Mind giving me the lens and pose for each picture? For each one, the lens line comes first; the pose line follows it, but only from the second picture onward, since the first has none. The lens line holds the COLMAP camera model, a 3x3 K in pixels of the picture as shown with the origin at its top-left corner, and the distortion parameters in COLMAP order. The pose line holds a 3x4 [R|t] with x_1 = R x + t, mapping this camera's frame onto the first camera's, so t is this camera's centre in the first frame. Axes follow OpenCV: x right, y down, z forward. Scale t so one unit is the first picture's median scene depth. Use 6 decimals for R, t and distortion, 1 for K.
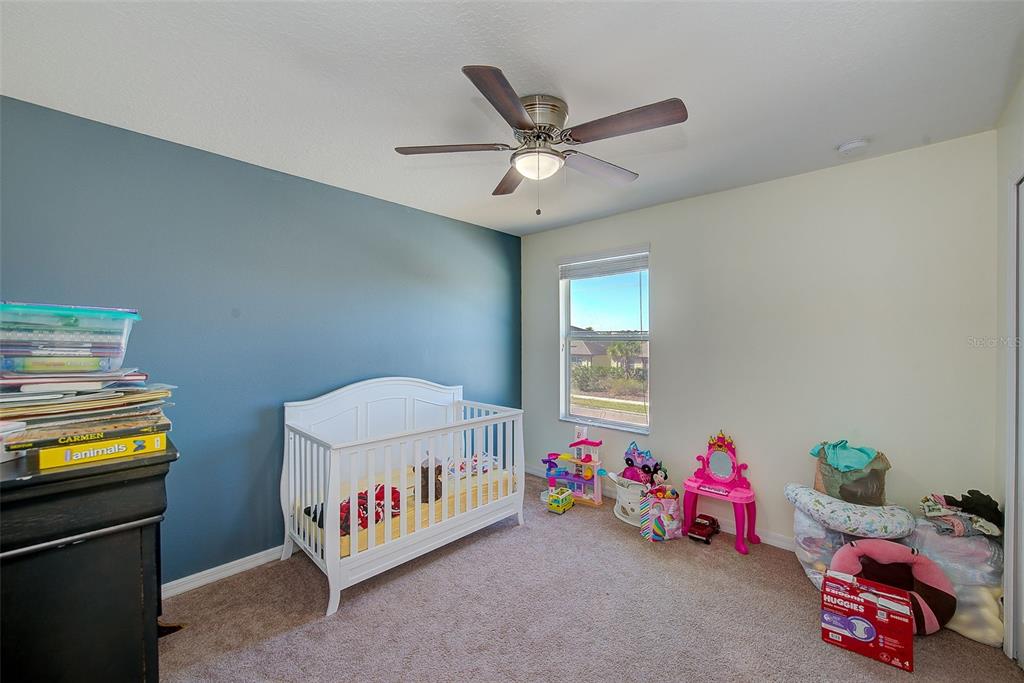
lens RADIAL K [[422.4, 0, 518.4], [0, 422.4, 336.6], [0, 0, 1]] dist [0.003231, 0.000284]
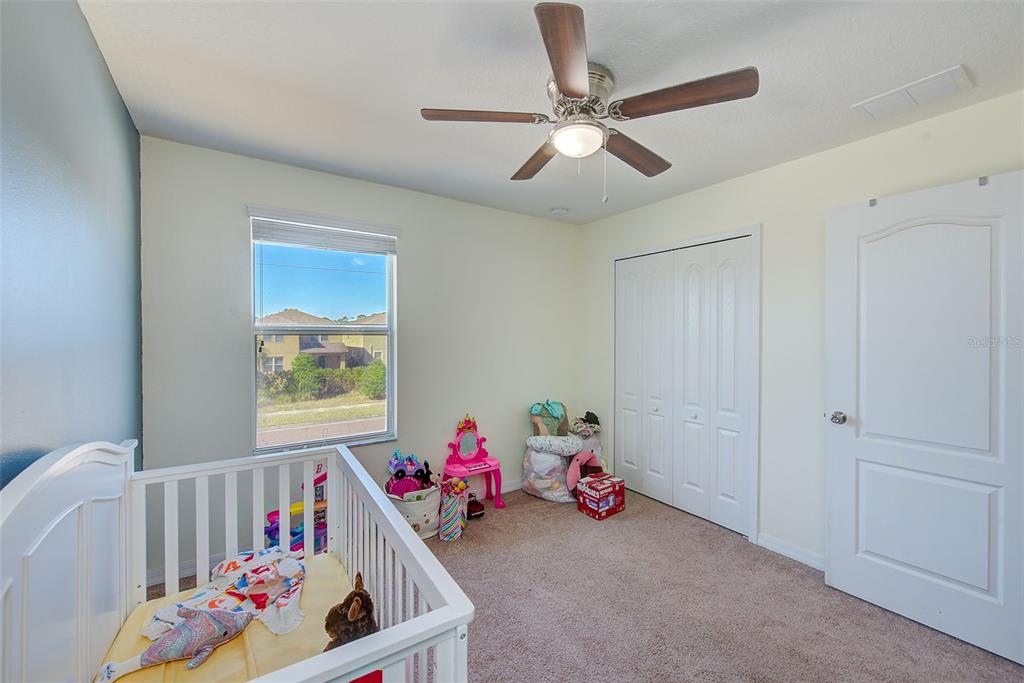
lens RADIAL K [[409.0, 0, 512.0], [0, 409.0, 341.5], [0, 0, 1]] dist [0.027168, 0.000073]
pose [[0.206894, -0.008130, 0.978330, -0.595609], [0.001534, 0.999967, 0.007985, 0.019868], [-0.978362, -0.000152, 0.206899, 0.692678]]
